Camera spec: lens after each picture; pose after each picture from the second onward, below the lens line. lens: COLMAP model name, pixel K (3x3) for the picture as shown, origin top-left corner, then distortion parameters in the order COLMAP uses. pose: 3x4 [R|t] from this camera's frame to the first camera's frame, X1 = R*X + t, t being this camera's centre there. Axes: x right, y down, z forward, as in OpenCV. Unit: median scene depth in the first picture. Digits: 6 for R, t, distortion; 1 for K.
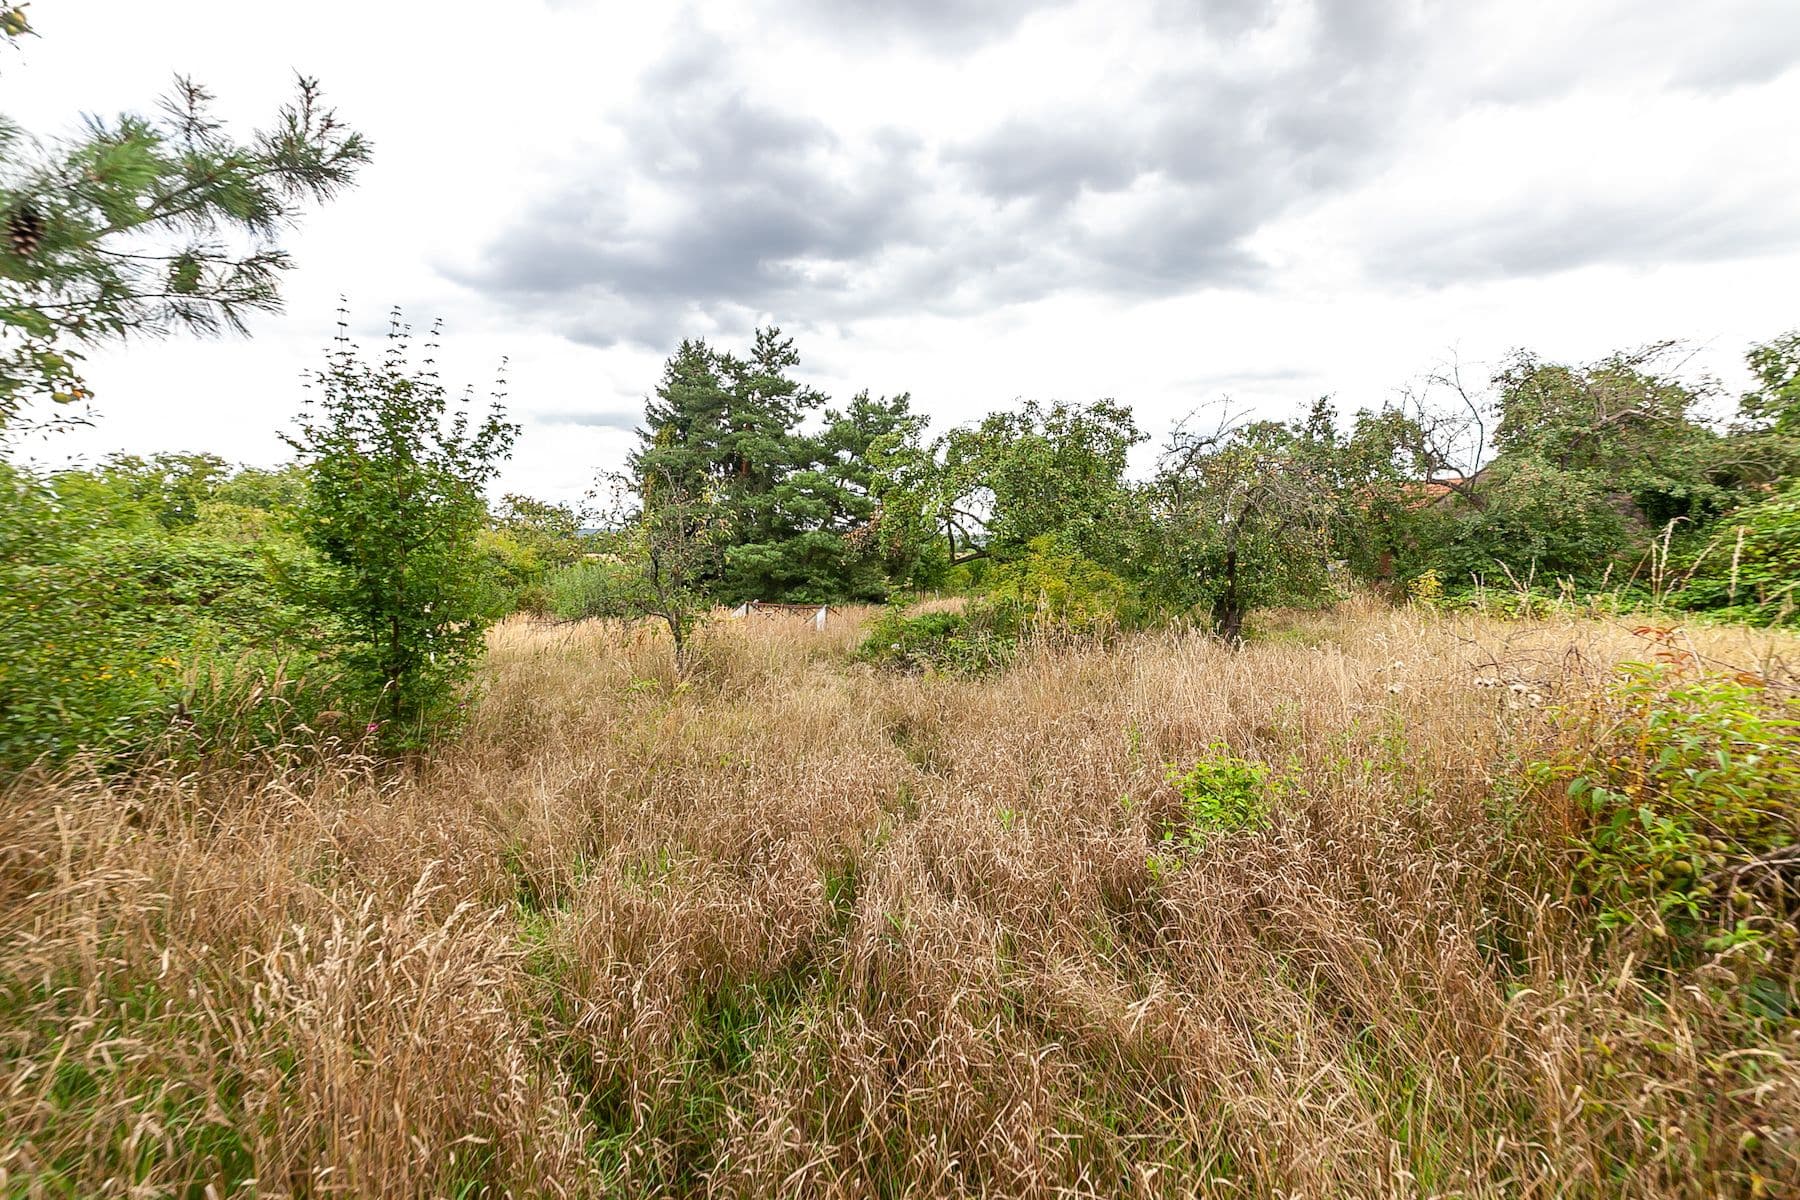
lens RADIAL K [[1574.3, 0, 900.0], [0, 1574.3, 600.0], [0, 0, 1]] dist [0.085625, -0.091845]
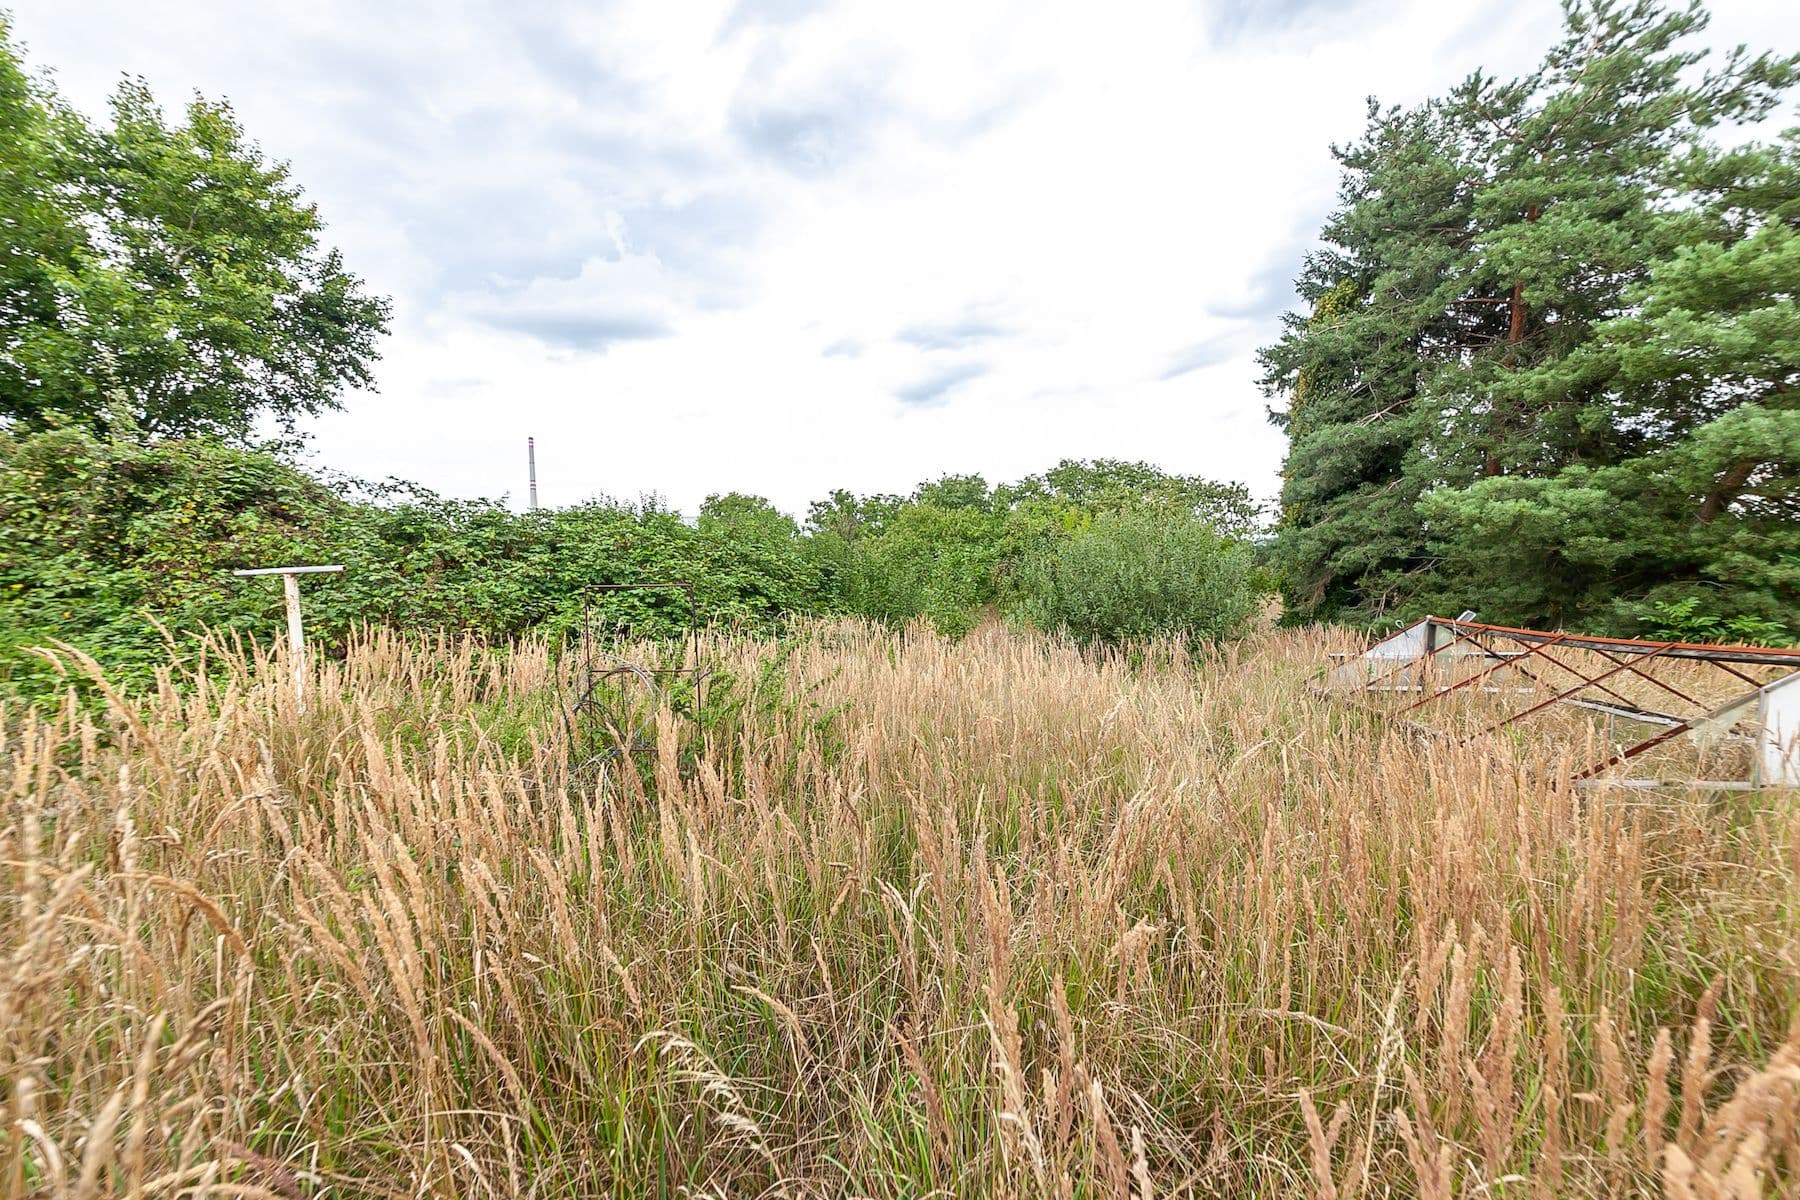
lens RADIAL K [[730.9, 0, 871.4], [0, 730.9, 608.7], [0, 0, 1]] dist [-0.034192, 0.007723]
pose [[0.602169, 0.043836, -0.797164, -0.043666], [-0.044467, 0.998783, 0.021334, 0.001431], [0.797129, 0.022601, 0.603386, 0.743656]]
